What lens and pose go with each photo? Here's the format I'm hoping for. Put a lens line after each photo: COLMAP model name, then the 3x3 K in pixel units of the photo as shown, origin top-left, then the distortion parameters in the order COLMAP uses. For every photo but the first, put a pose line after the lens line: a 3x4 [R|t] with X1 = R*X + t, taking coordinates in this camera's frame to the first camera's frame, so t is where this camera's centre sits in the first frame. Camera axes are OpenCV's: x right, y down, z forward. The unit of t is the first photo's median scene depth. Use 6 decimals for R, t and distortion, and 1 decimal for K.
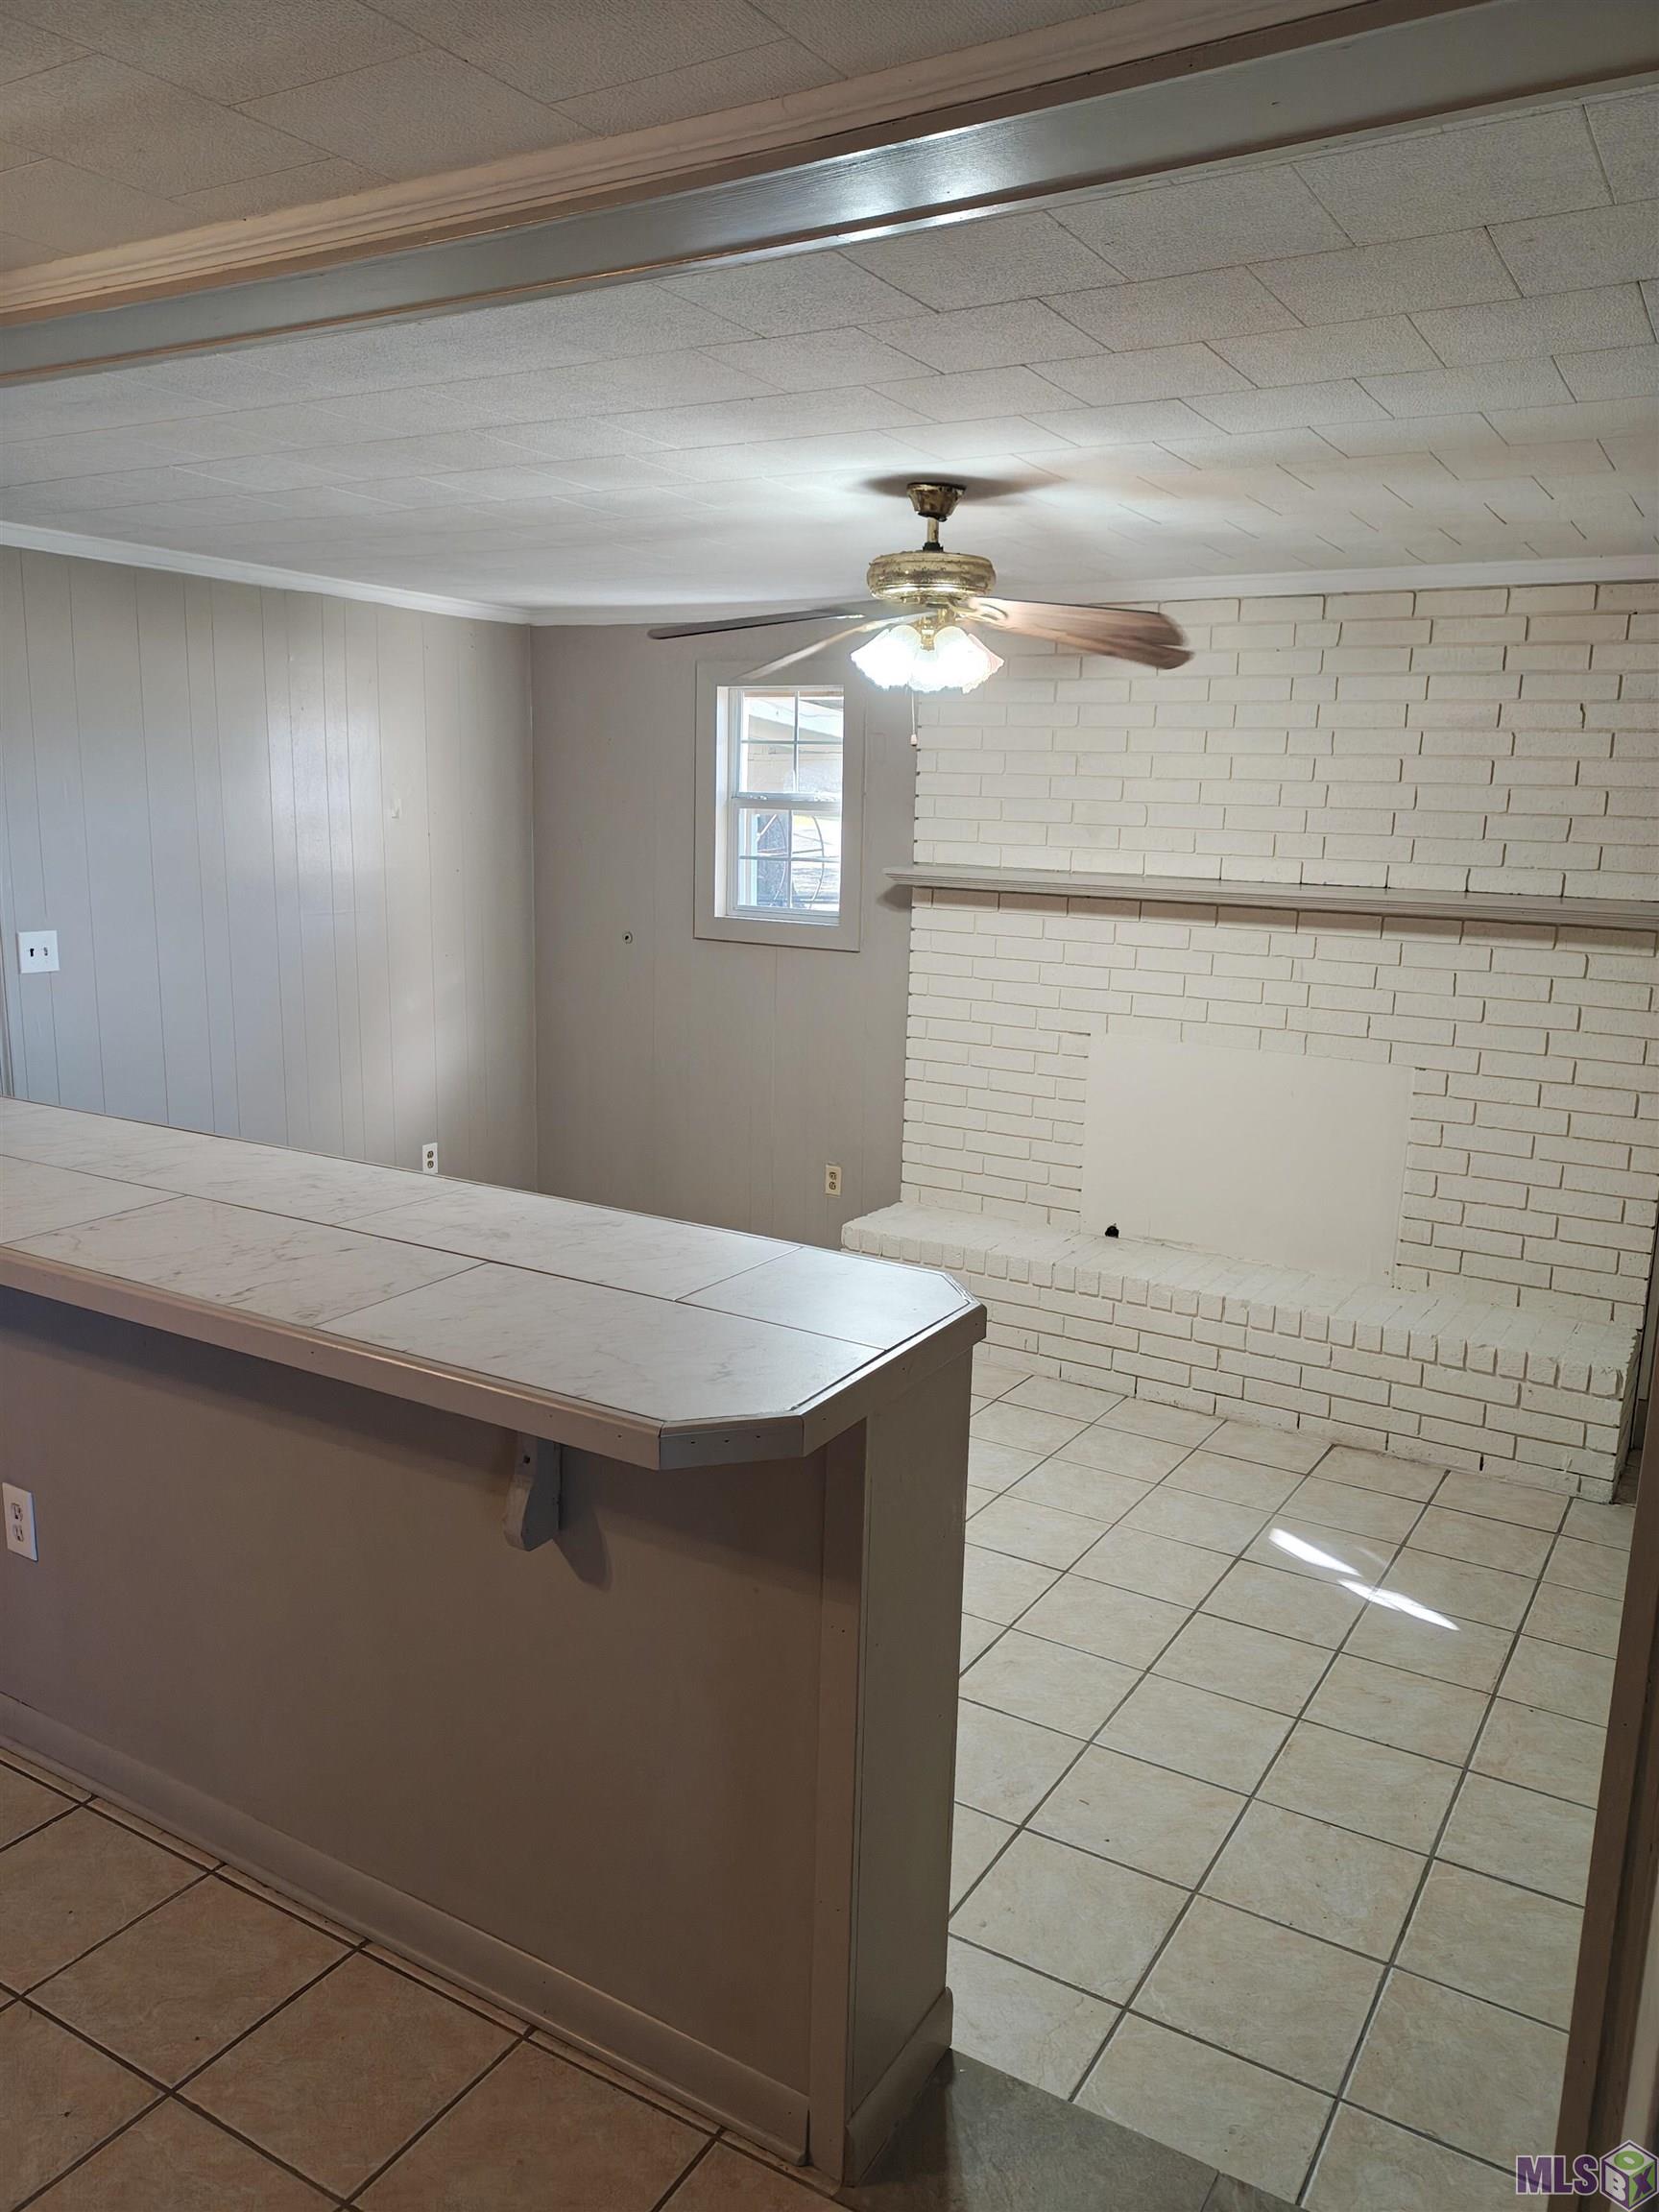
lens RADIAL K [[1607.8, 0, 829.5], [0, 1607.8, 1106.0], [0, 0, 1]] dist [0.048868, -0.080825]
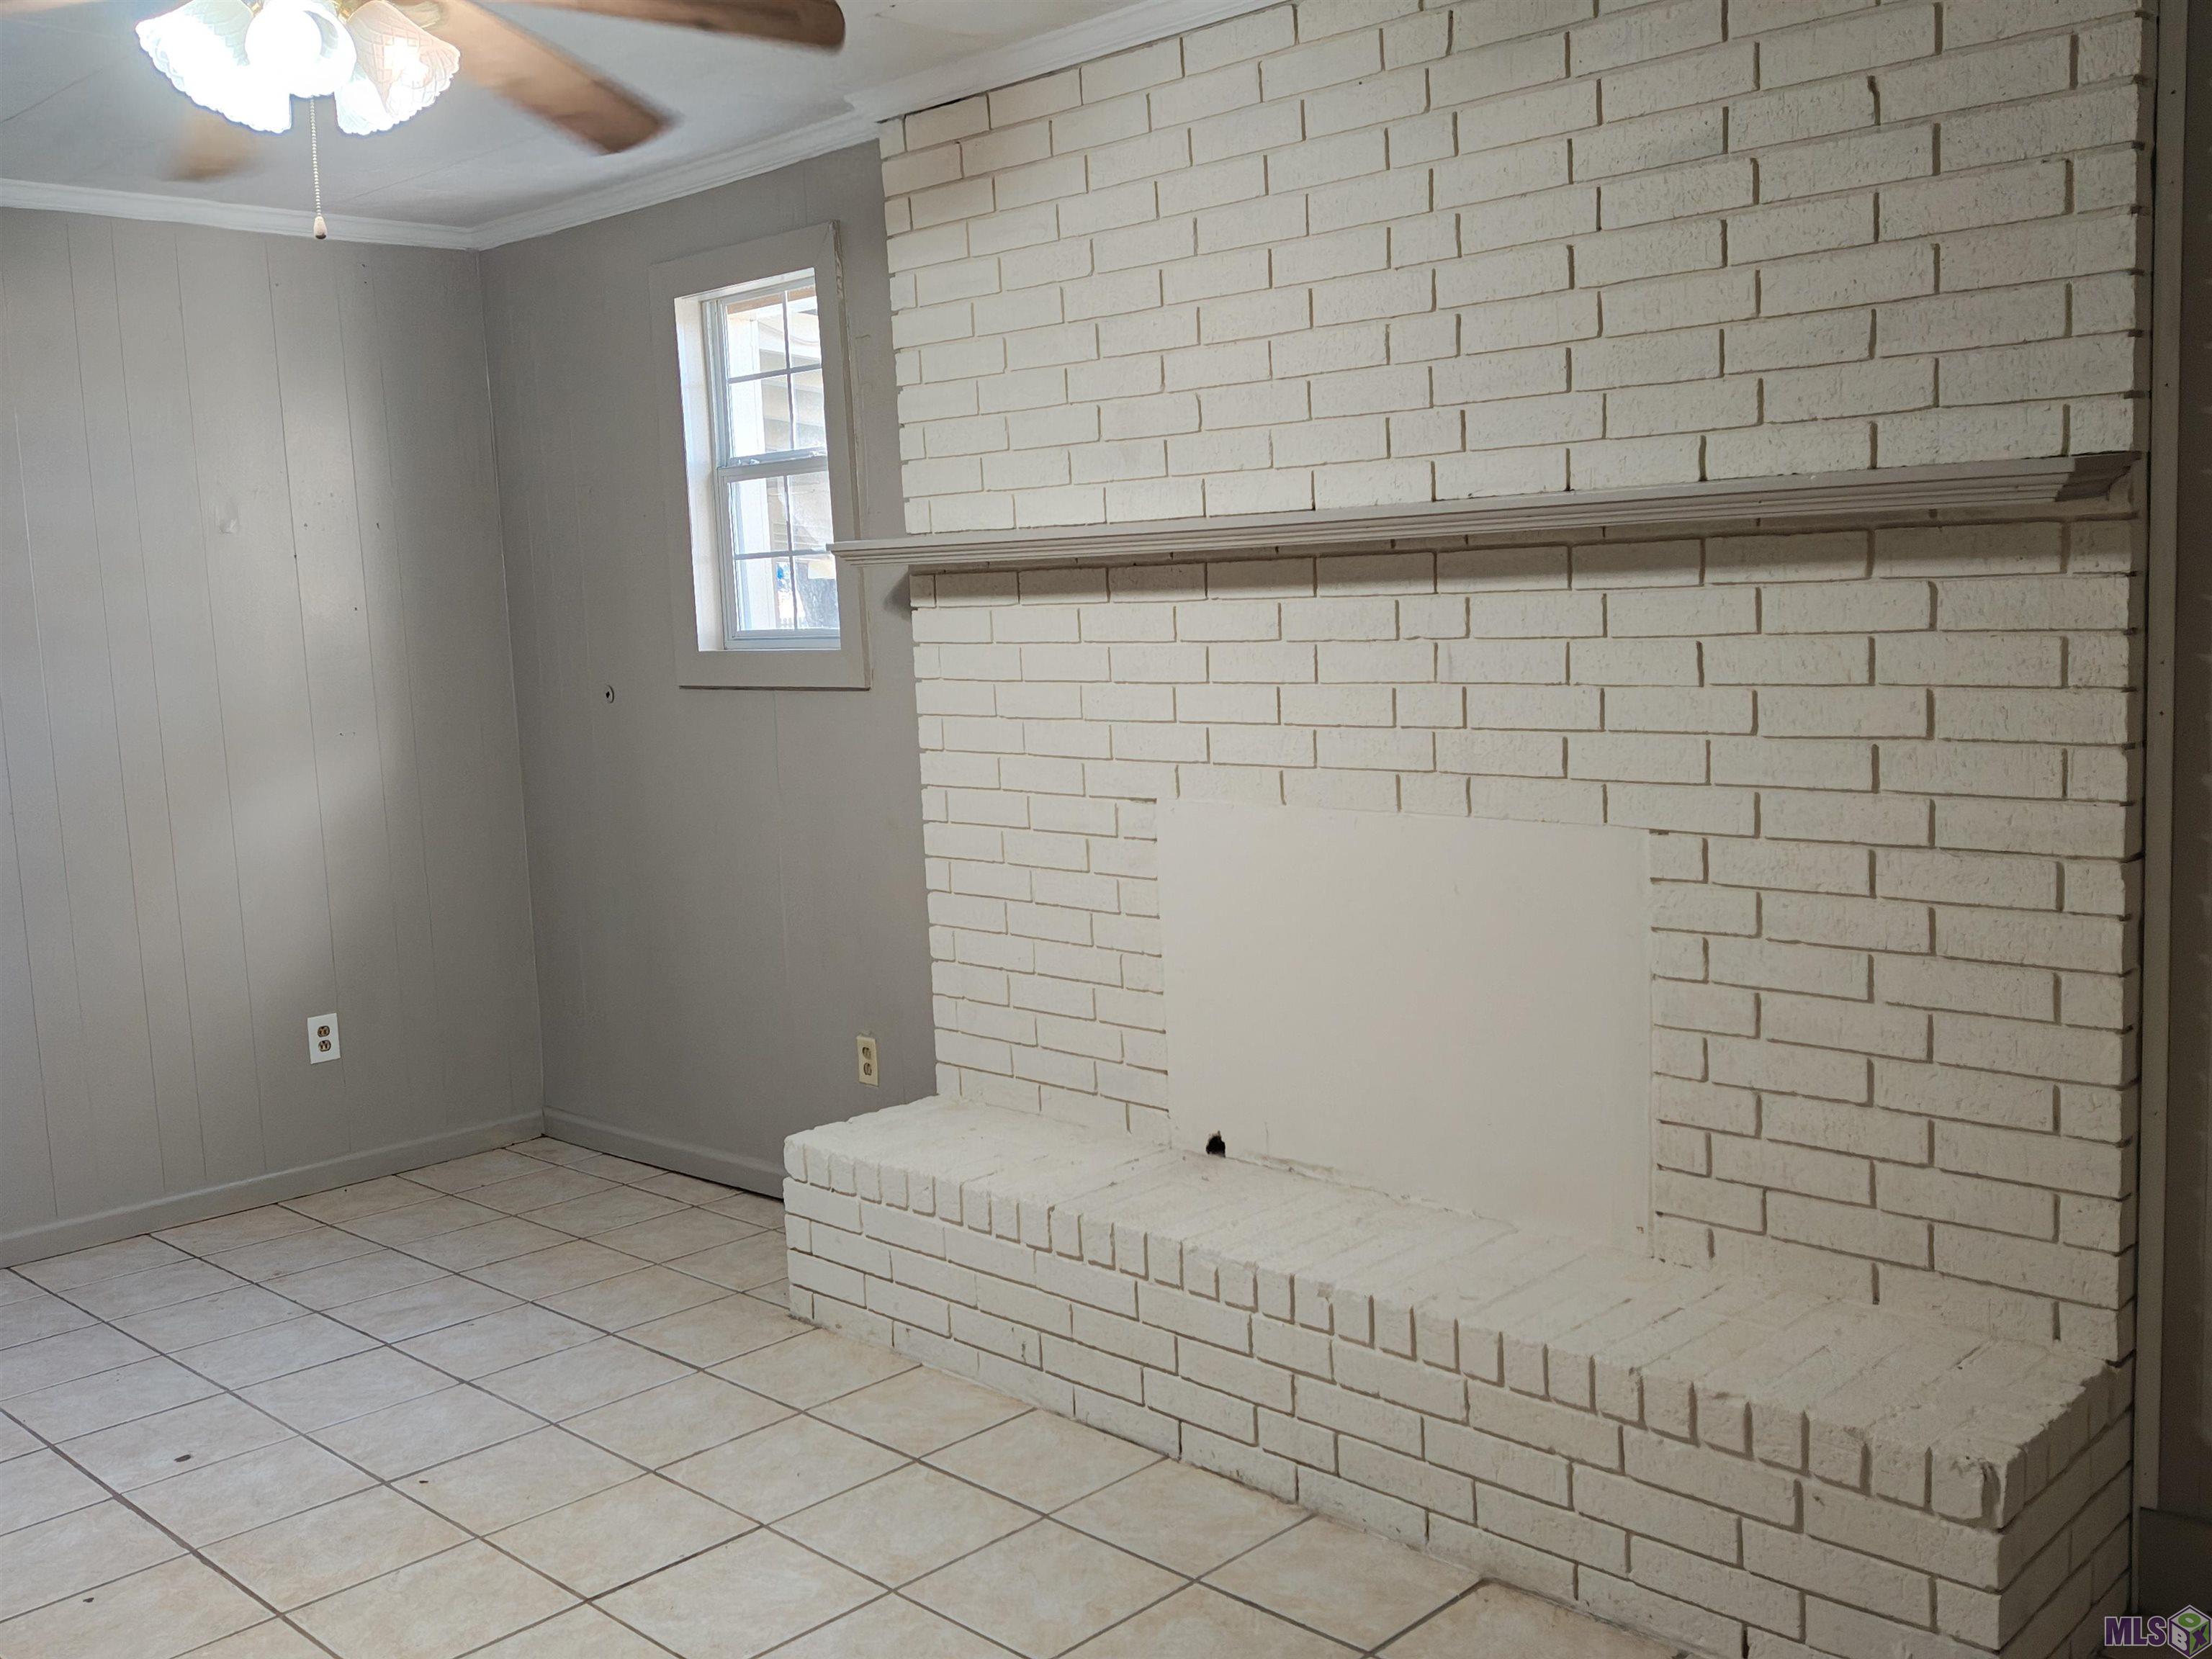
lens RADIAL K [[2005.4, 0, 1104.0], [0, 2005.4, 813.6], [0, 0, 1]] dist [0.081624, -0.111671]
pose [[0.970211, -0.044470, -0.238146, 0.347042], [0.027716, 0.996929, -0.073246, 0.013502], [0.240672, 0.064463, 0.968463, 0.331210]]
